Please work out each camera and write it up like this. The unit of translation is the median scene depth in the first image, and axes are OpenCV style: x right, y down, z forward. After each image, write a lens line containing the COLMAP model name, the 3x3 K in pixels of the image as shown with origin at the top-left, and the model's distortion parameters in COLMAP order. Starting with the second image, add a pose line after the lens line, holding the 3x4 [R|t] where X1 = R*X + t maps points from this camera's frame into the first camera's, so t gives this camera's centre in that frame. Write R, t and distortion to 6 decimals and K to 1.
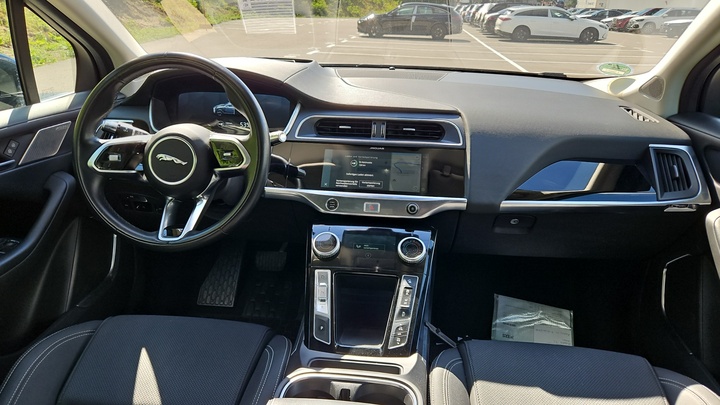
lens RADIAL K [[478.0, 0, 357.1], [0, 478.0, 201.3], [0, 0, 1]] dist [0.000886, -0.007709]
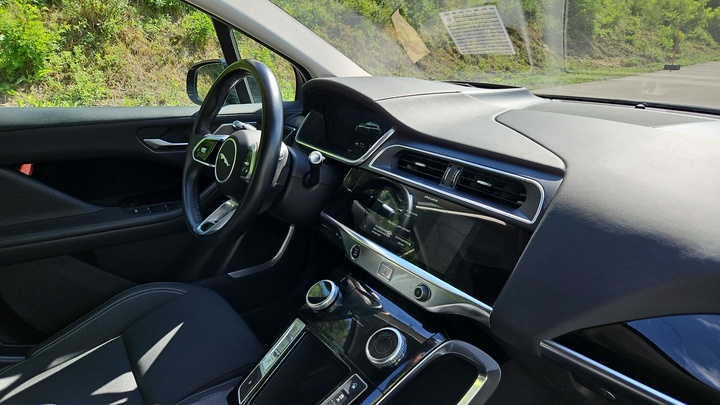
lens RADIAL K [[478.0, 0, 359.8], [0, 478.0, 203.7], [0, 0, 1]] dist [0.000886, -0.007709]
pose [[0.646270, 0.220826, -0.730460, 0.476585], [-0.273335, 0.960691, 0.048597, -0.103817], [0.712477, 0.168254, 0.681225, 0.411443]]
